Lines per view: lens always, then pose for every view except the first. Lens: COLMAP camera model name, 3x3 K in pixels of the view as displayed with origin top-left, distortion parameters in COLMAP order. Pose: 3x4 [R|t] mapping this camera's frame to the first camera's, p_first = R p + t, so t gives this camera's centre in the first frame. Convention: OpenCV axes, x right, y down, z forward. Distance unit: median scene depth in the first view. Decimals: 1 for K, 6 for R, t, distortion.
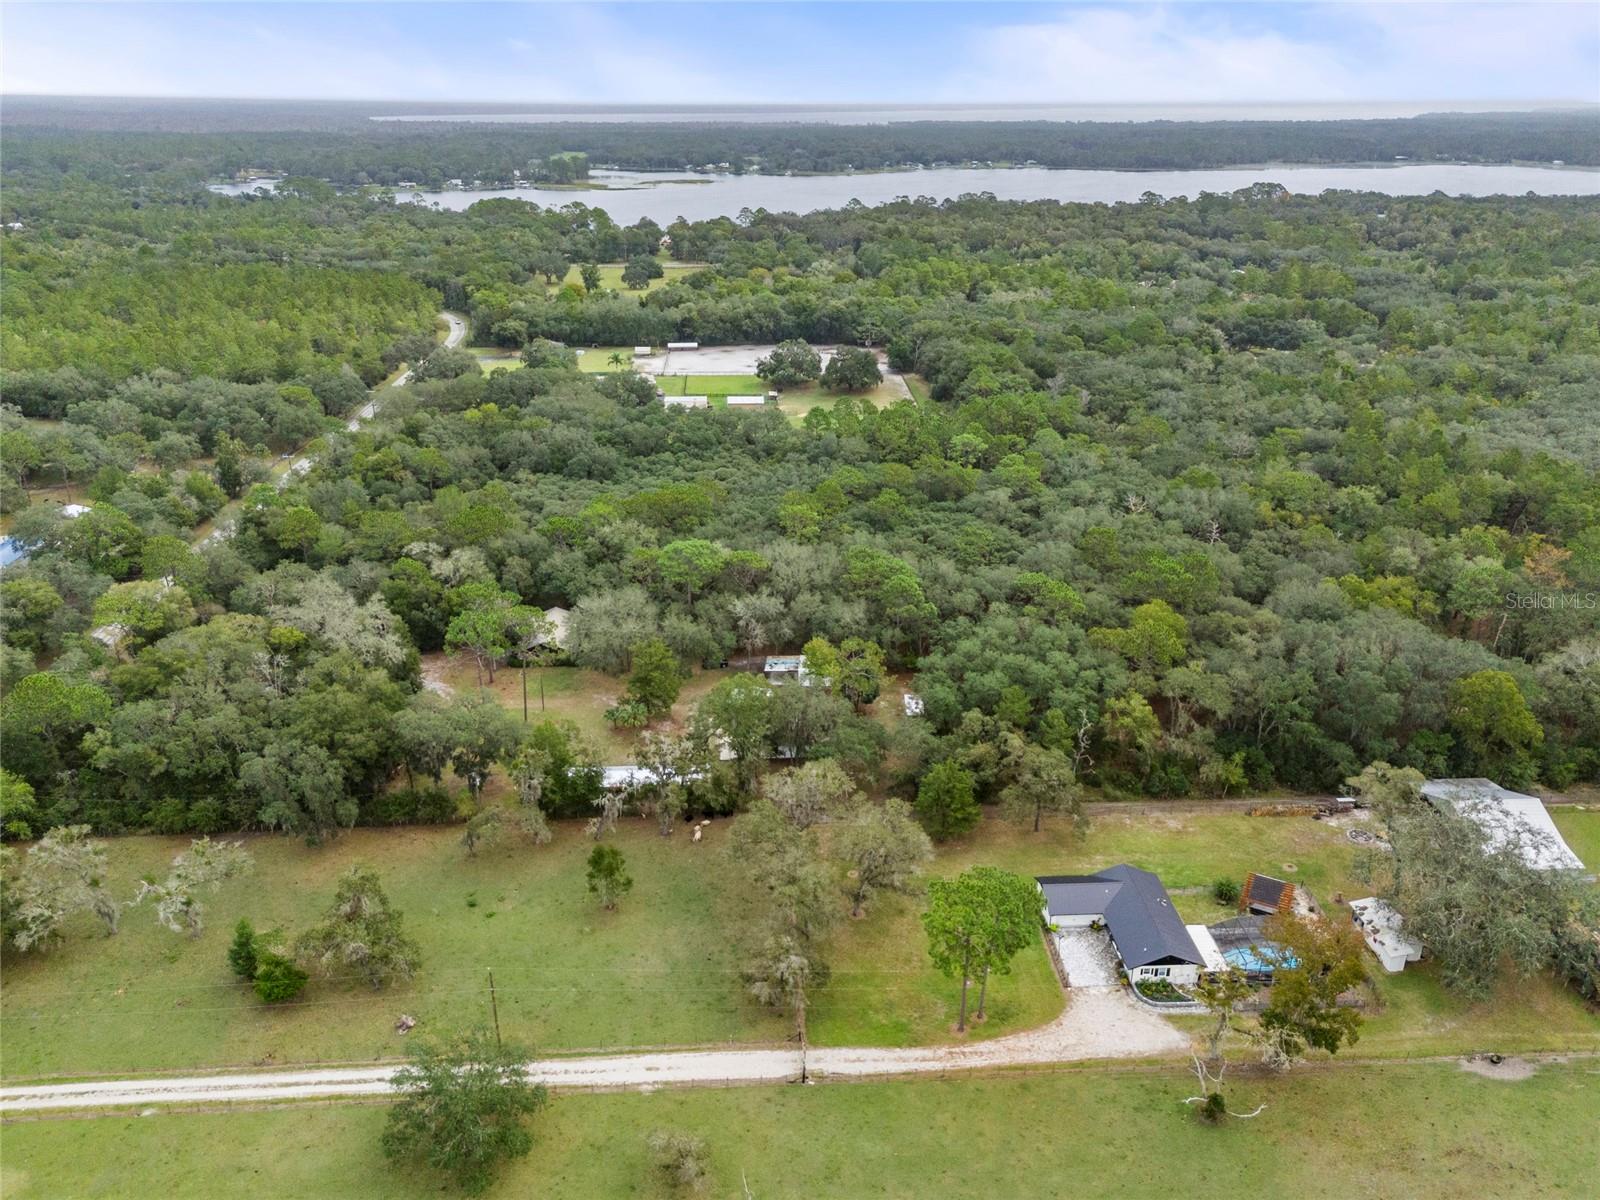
lens RADIAL K [[1103.2, 0, 800.0], [0, 1103.2, 600.0], [0, 0, 1]] dist [0.097103, -0.076302]
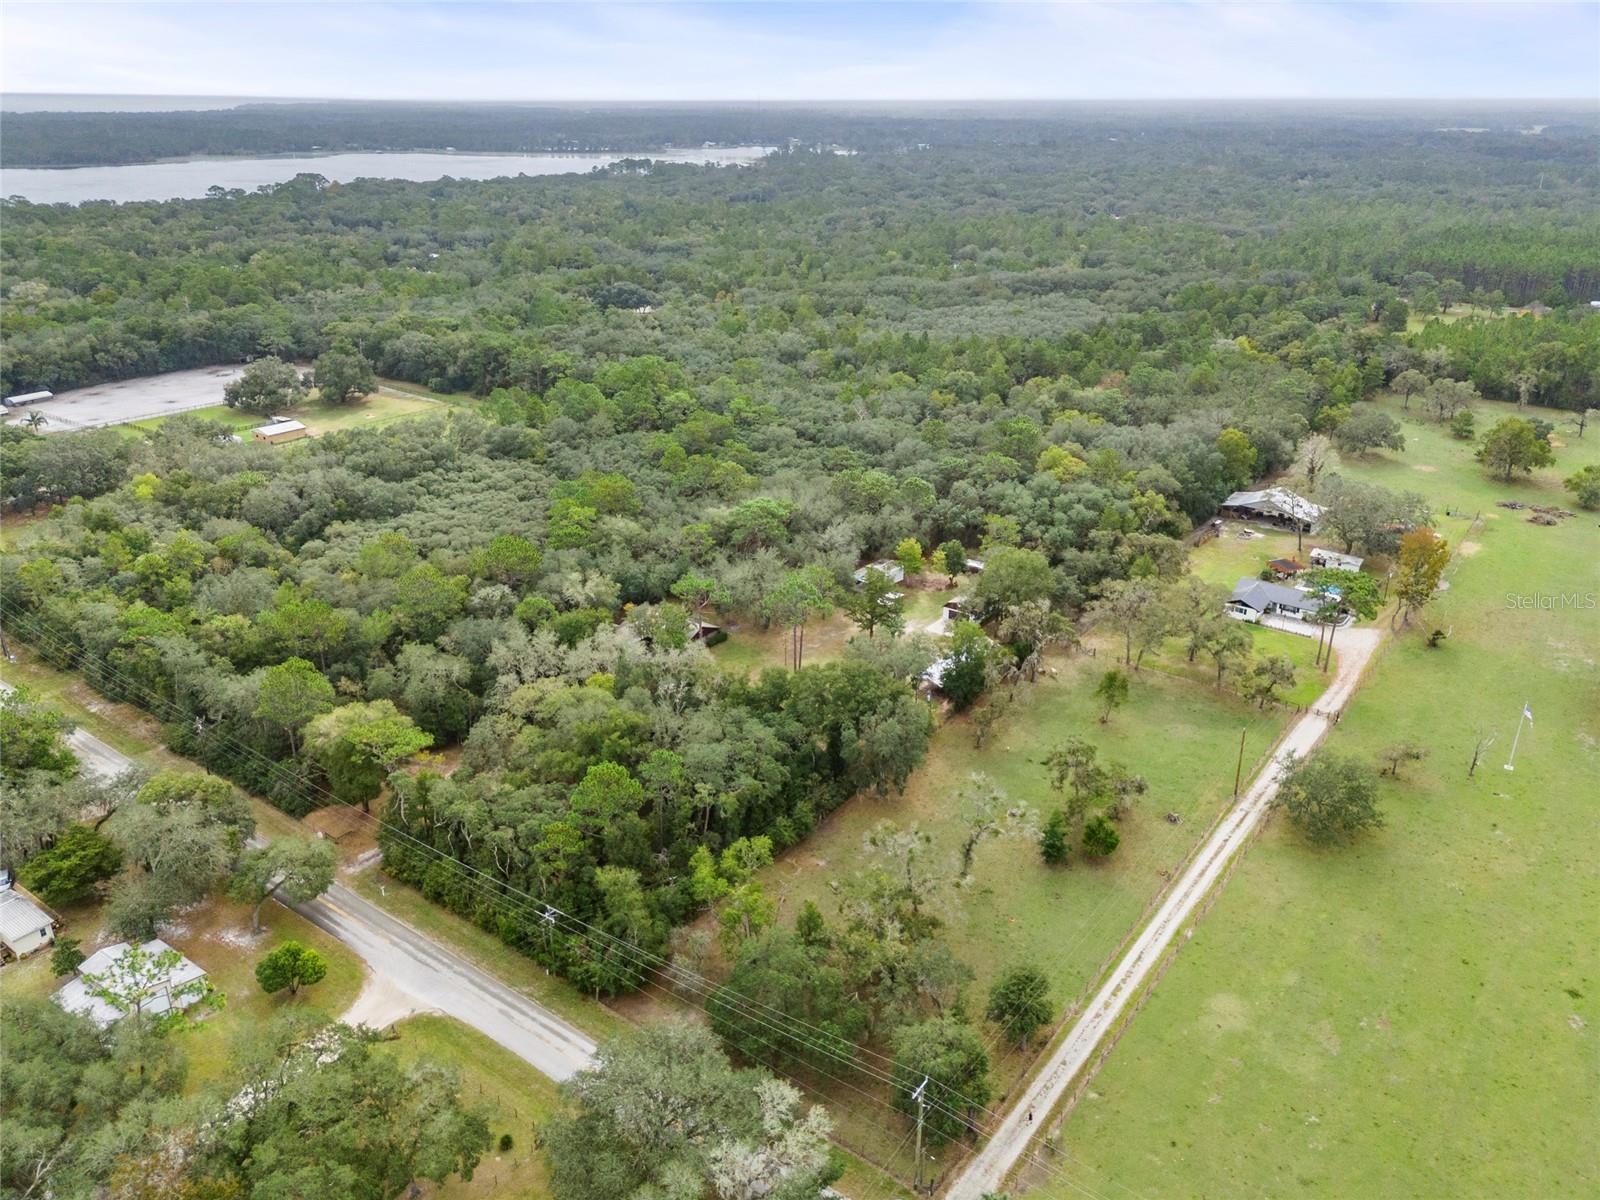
lens RADIAL K [[1103.2, 0, 800.0], [0, 1103.2, 600.0], [0, 0, 1]] dist [0.097103, -0.076302]
pose [[0.674693, -0.311217, 0.669278, -0.368718], [0.306920, 0.942943, 0.129068, -0.036974], [-0.671259, 0.118334, 0.731716, 0.090446]]
